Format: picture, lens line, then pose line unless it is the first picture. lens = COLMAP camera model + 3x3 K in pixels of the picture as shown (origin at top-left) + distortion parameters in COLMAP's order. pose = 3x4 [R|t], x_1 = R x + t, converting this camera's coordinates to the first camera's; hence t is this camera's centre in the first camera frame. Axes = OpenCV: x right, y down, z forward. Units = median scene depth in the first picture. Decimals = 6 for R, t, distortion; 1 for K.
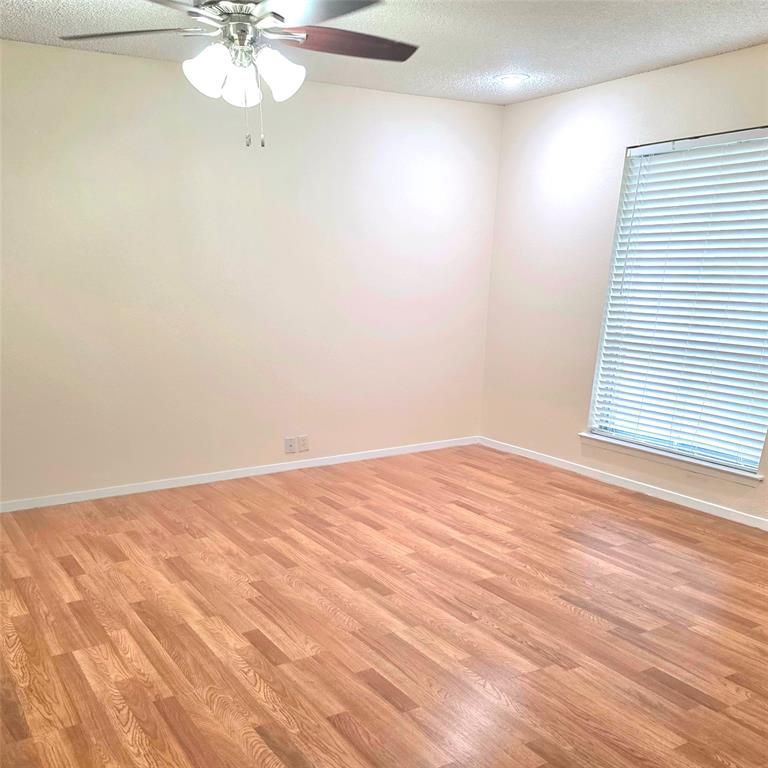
lens RADIAL K [[753.3, 0, 384.0], [0, 753.3, 384.1], [0, 0, 1]] dist [0.040817, 0.000000]
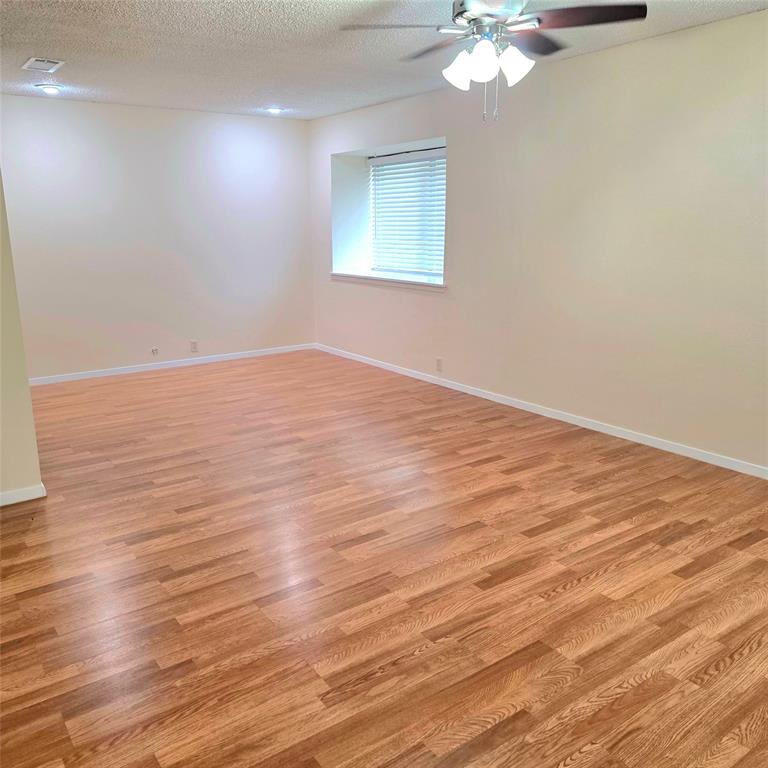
lens RADIAL K [[753.3, 0, 384.0], [0, 753.3, 384.3], [0, 0, 1]] dist [0.040817, 0.000000]
pose [[0.061524, 0.214657, -0.974750, 0.706631], [-0.150050, 0.967490, 0.203588, -0.100011], [0.986762, 0.133736, 0.091733, 0.676002]]
